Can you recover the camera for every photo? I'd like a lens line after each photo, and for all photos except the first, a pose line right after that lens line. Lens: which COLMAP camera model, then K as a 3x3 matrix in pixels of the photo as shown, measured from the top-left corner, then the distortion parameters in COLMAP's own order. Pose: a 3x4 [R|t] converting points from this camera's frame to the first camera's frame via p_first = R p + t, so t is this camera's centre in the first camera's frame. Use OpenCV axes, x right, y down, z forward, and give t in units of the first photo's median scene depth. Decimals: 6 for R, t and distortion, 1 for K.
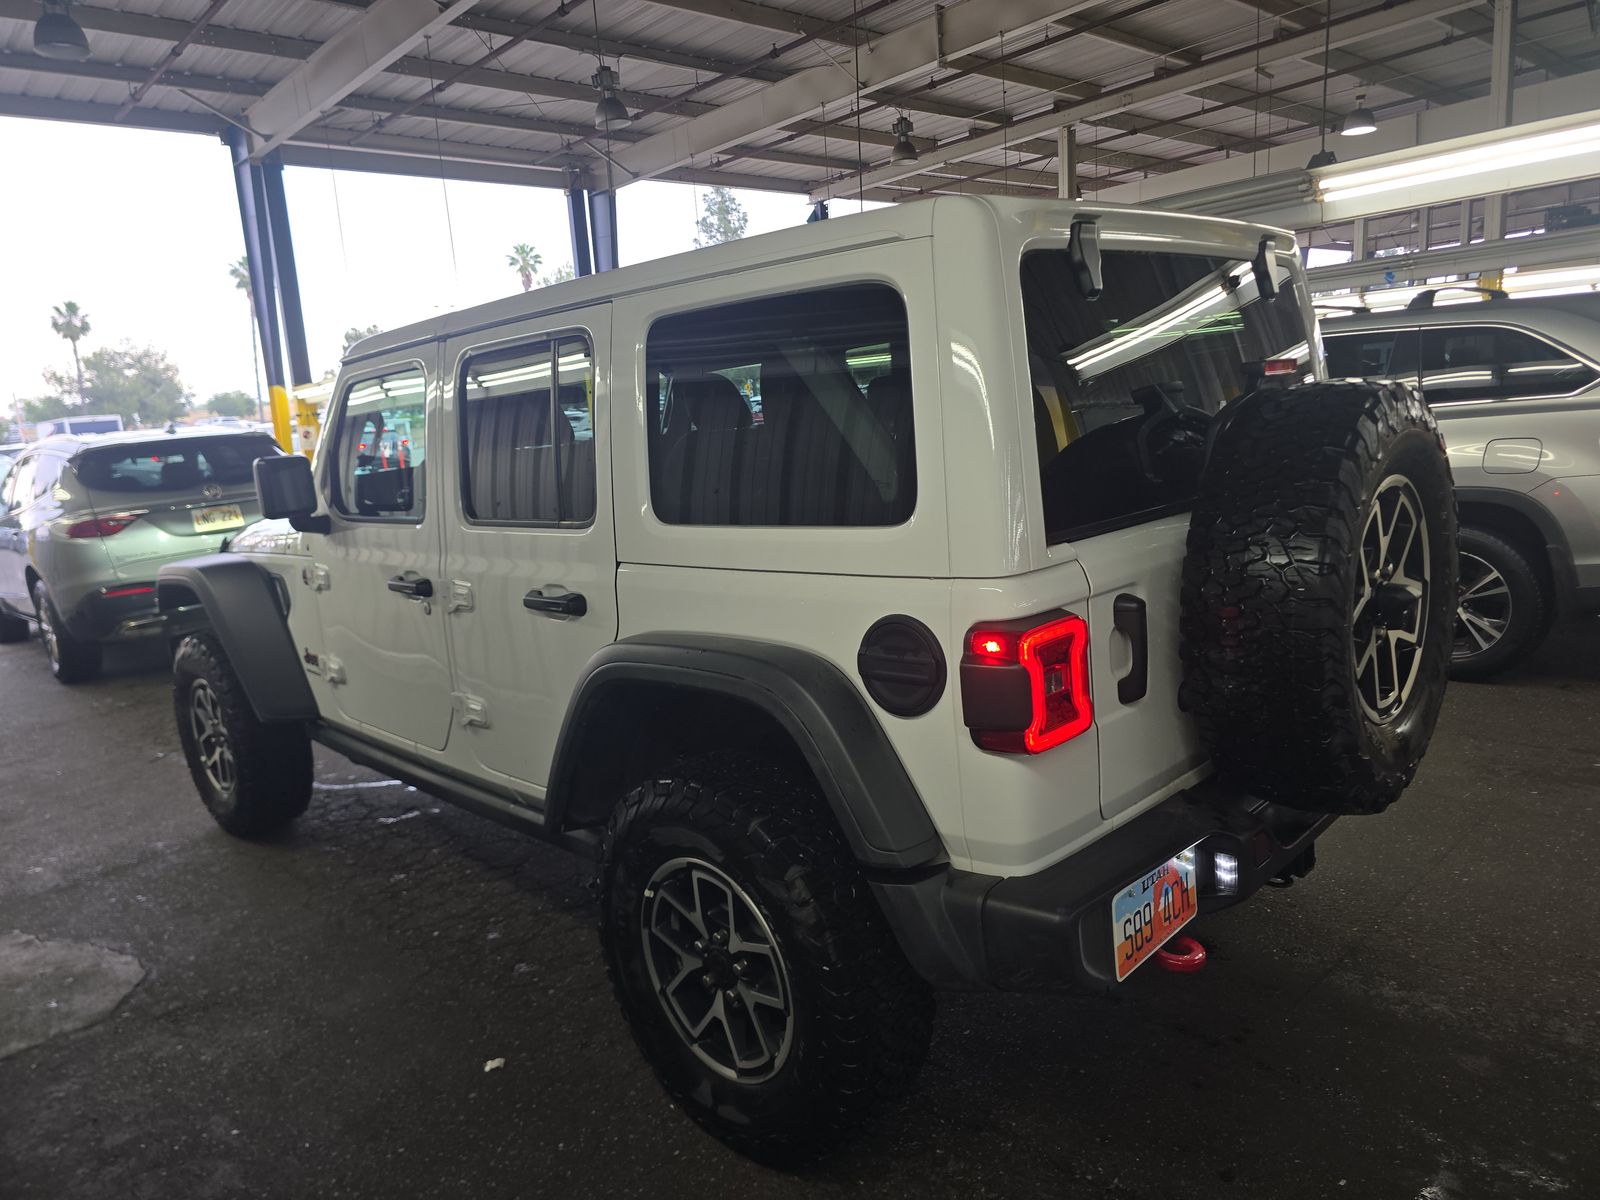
lens RADIAL K [[1090.5, 0, 800.0], [0, 1090.5, 600.0], [0, 0, 1]] dist [0.035742, -0.050628]
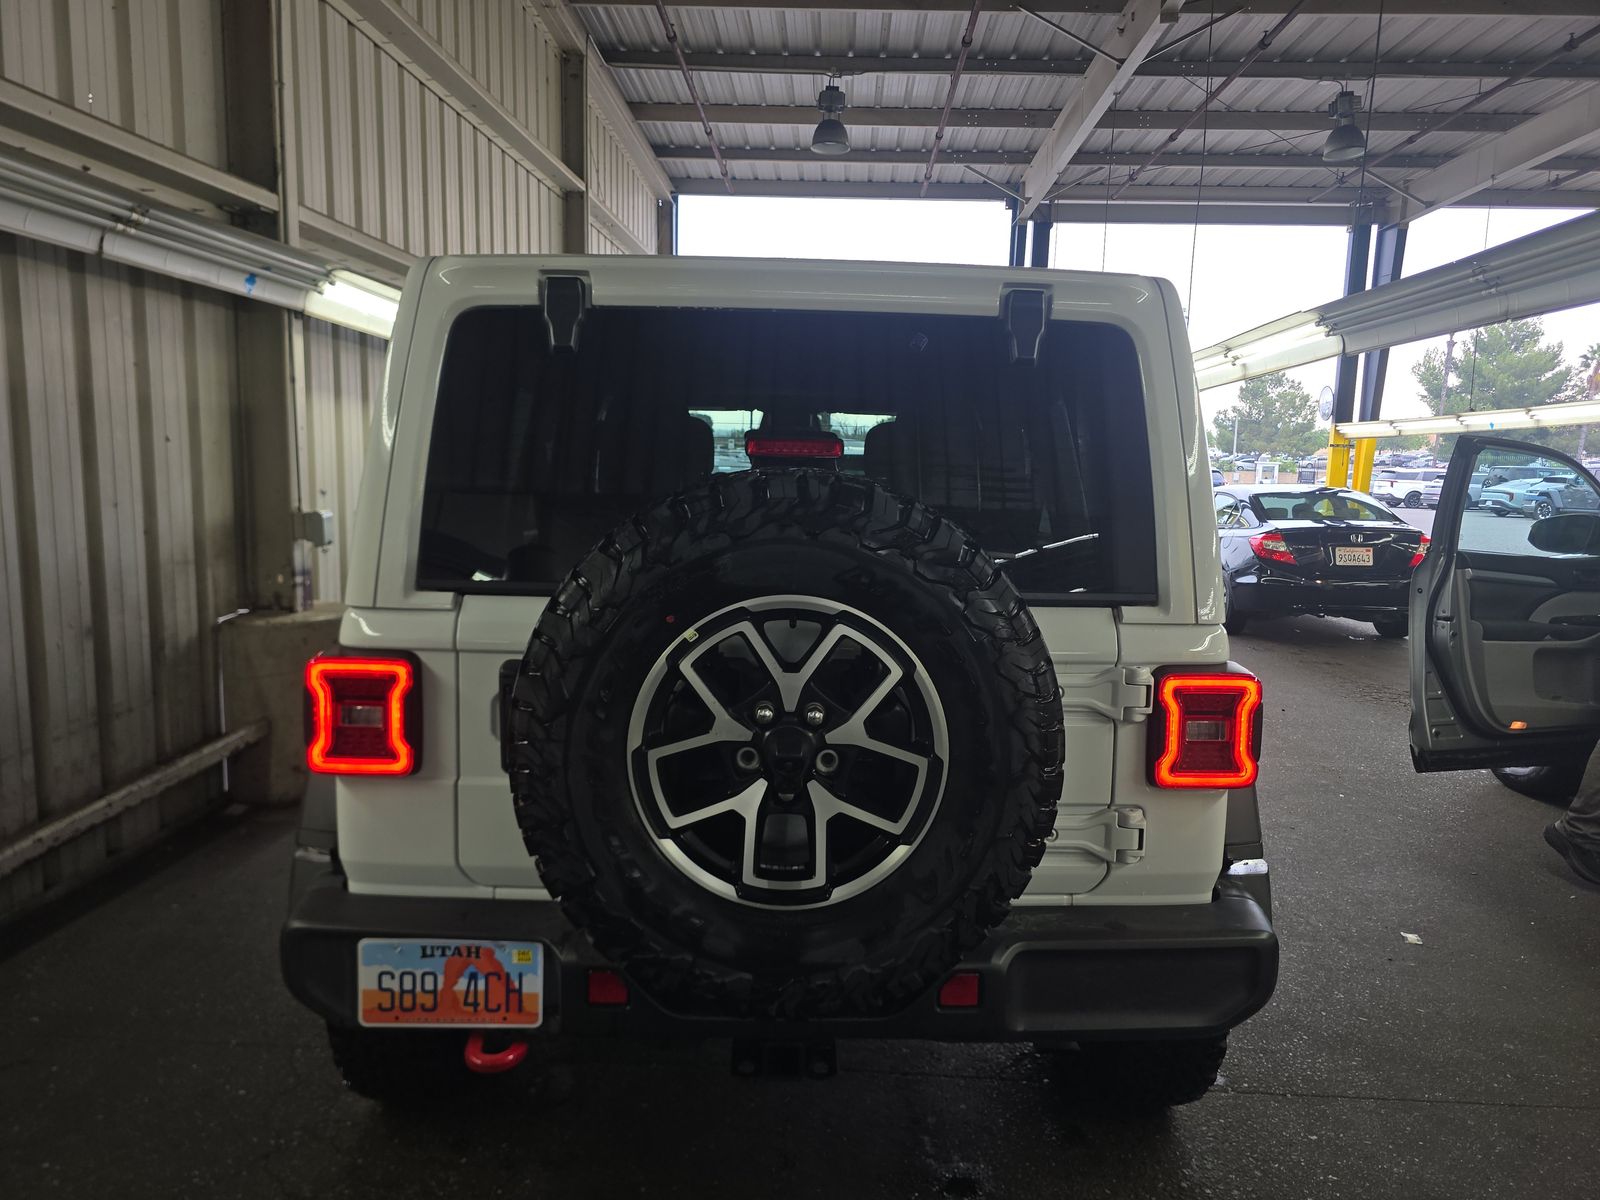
lens RADIAL K [[1087.9, 0, 800.0], [0, 1087.9, 600.0], [0, 0, 1]] dist [0.000920, -0.003492]
pose [[0.703077, 0.170995, -0.690249, 0.191104], [-0.194607, 0.979870, 0.044519, -0.025310], [0.683967, 0.103027, 0.722201, 0.081333]]
